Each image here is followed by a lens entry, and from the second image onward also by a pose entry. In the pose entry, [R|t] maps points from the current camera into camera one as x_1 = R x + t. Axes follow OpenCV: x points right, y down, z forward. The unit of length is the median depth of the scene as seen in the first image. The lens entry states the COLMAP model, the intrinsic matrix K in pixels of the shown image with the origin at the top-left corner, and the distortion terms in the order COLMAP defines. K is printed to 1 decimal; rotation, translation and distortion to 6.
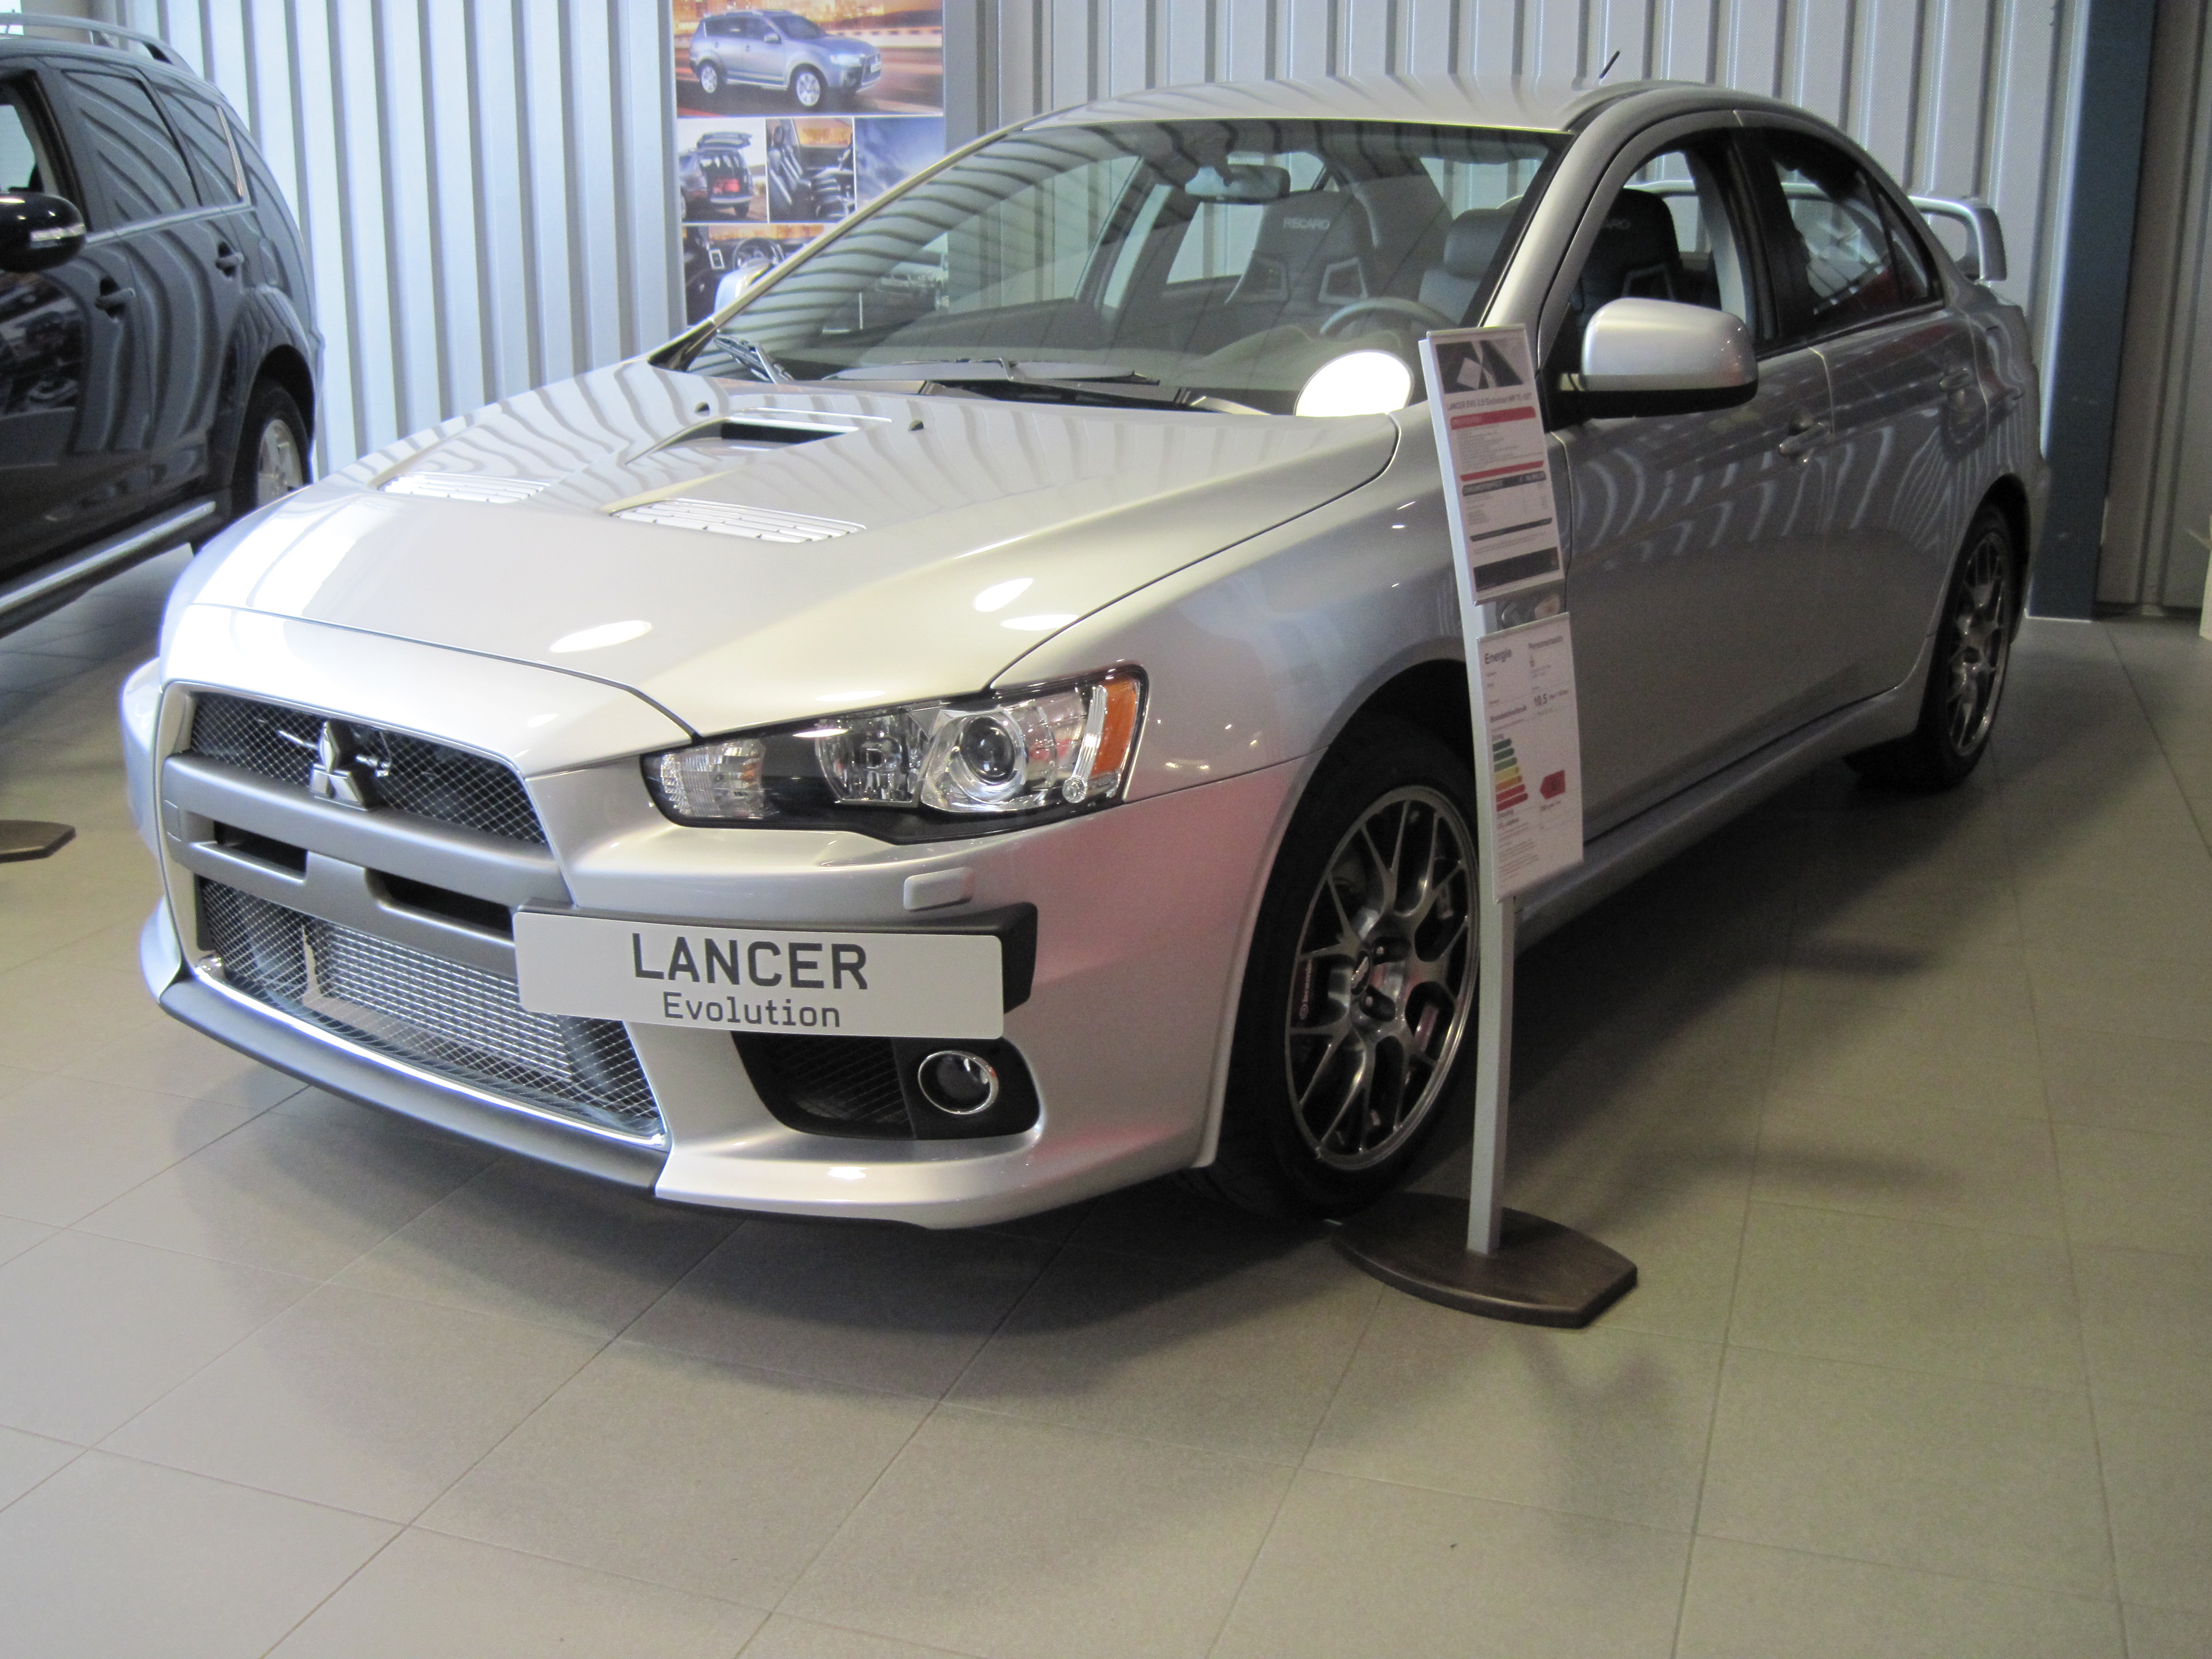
lens RADIAL K [[2251.5, 0, 1106.6], [0, 2251.5, 827.3], [0, 0, 1]] dist [-0.083777, 0.000000]
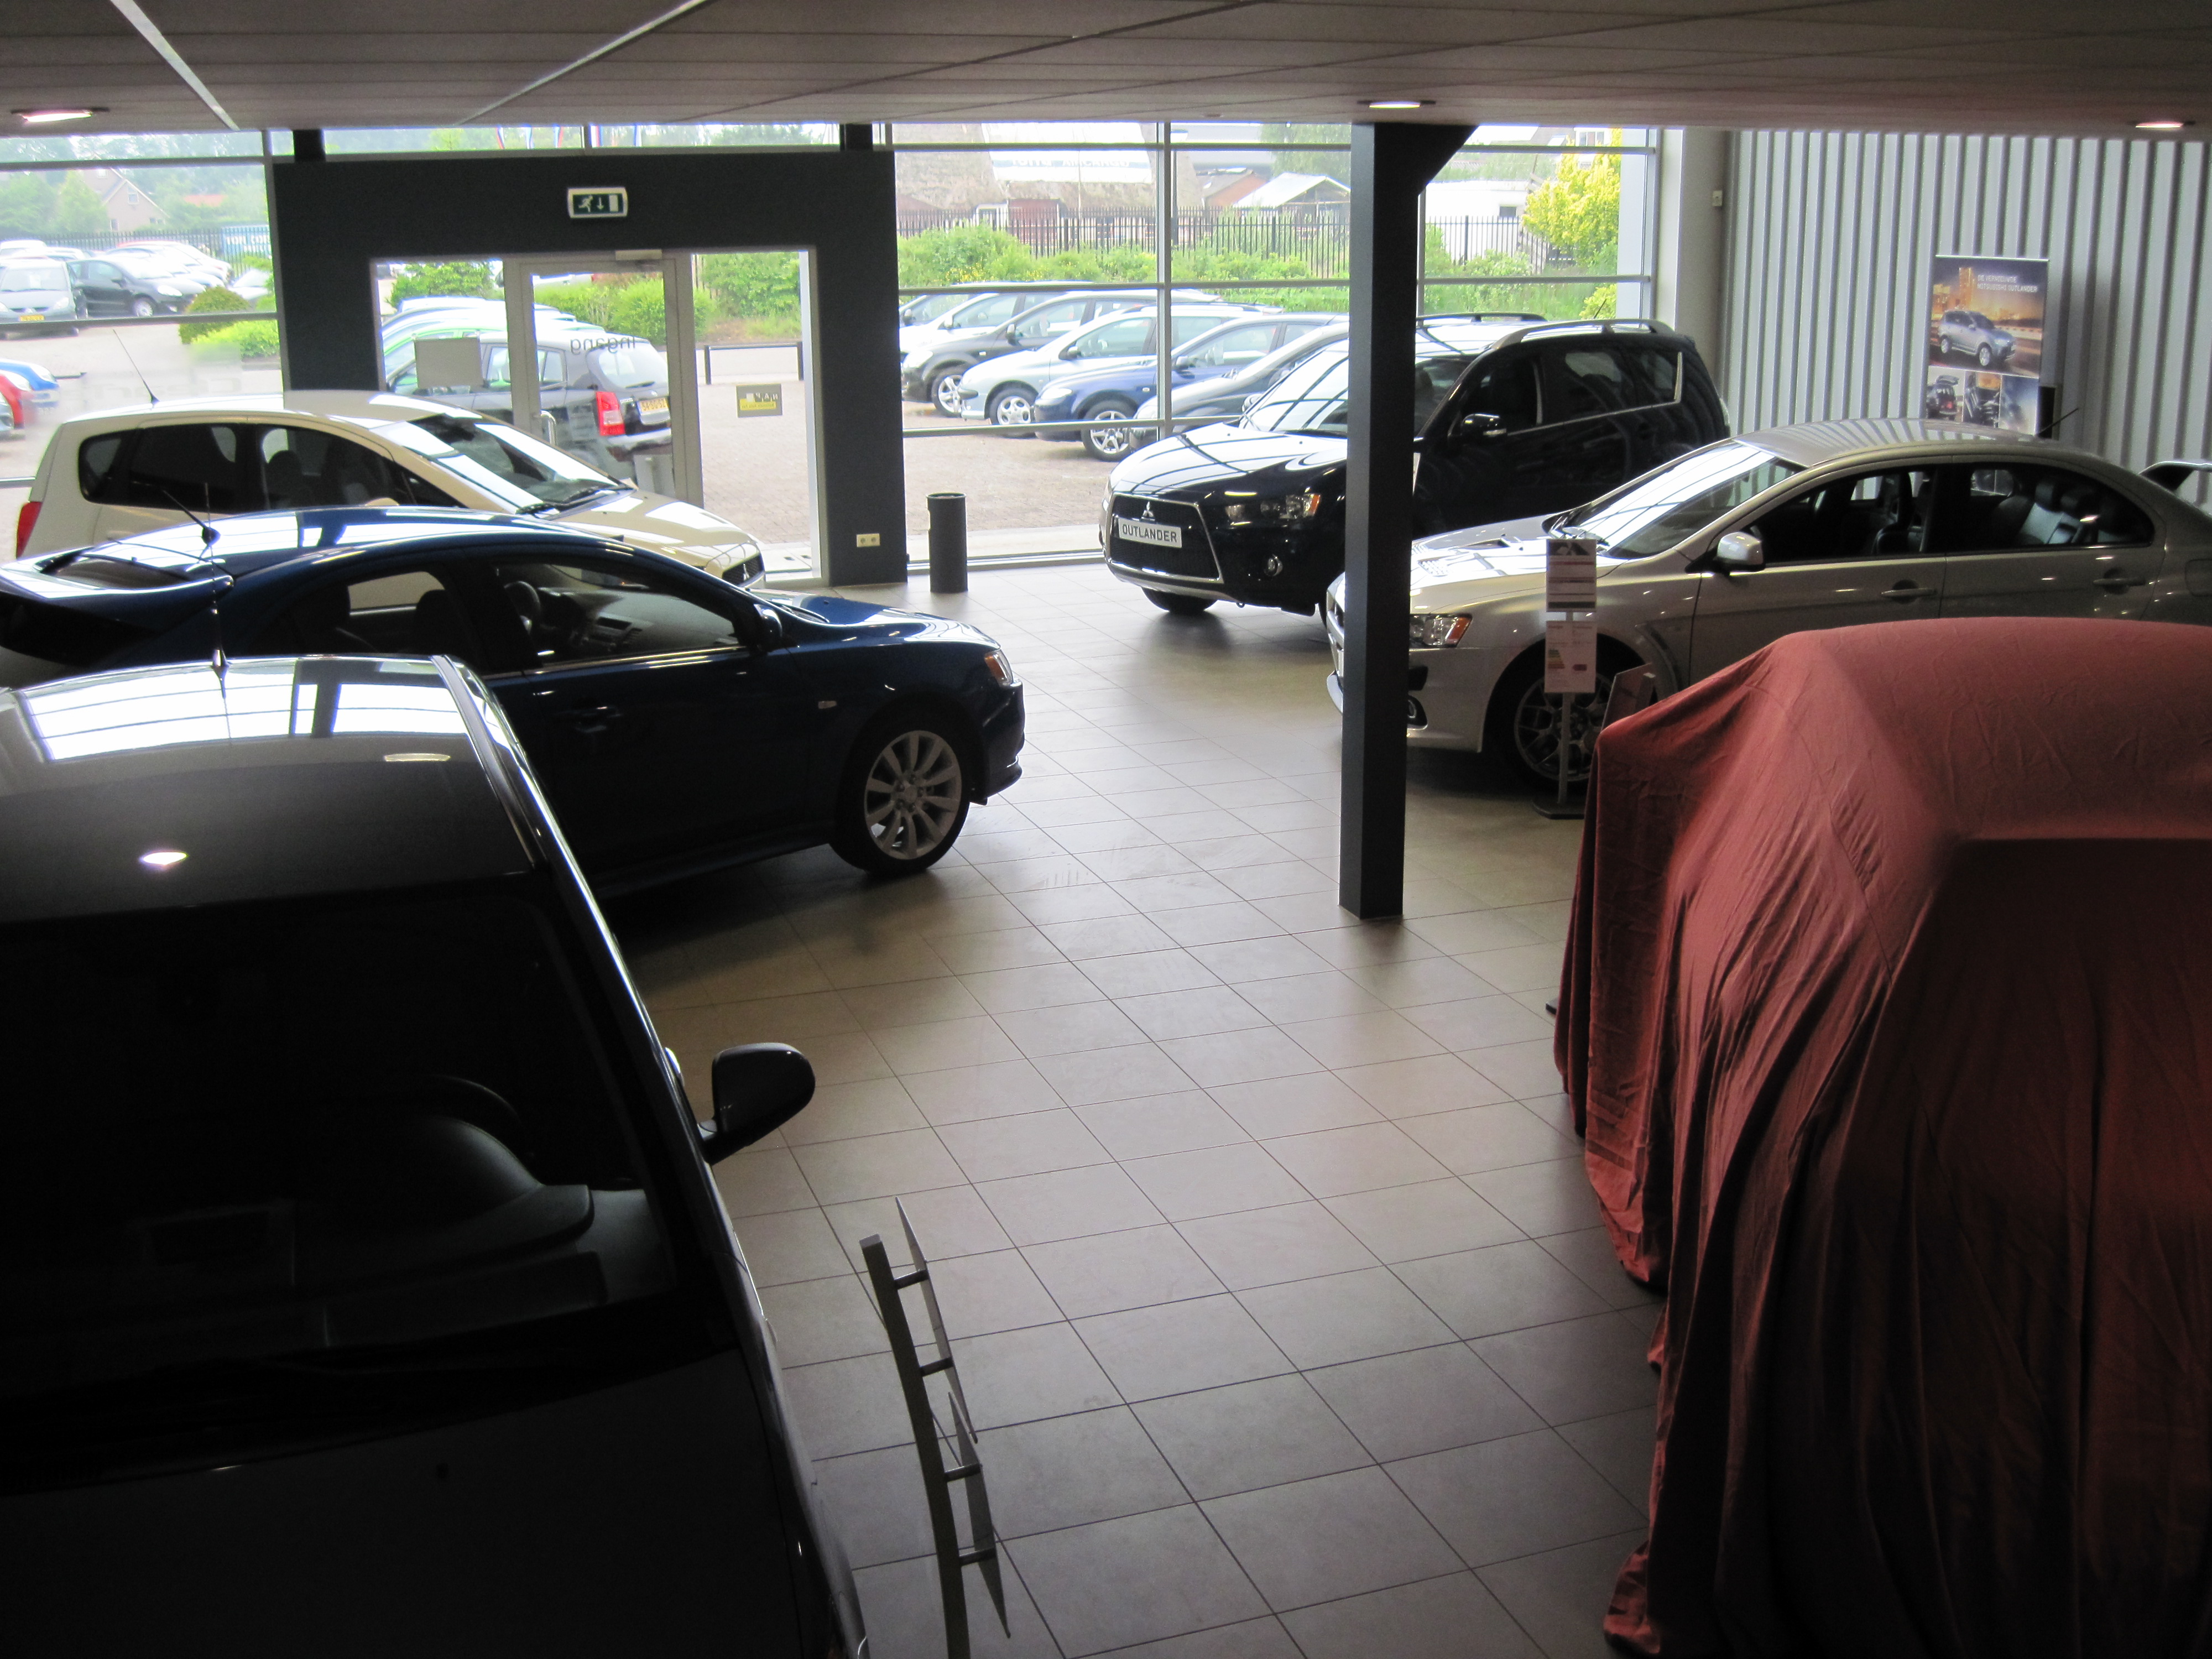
lens RADIAL K [[2251.5, 0, 1106.9], [0, 2251.5, 828.6], [0, 0, 1]] dist [-0.083777, 0.000000]
pose [[0.615539, 0.205511, -0.760840, 0.852915], [-0.211505, 0.973064, 0.091722, 0.021357], [0.759196, 0.104463, 0.642425, -0.624847]]
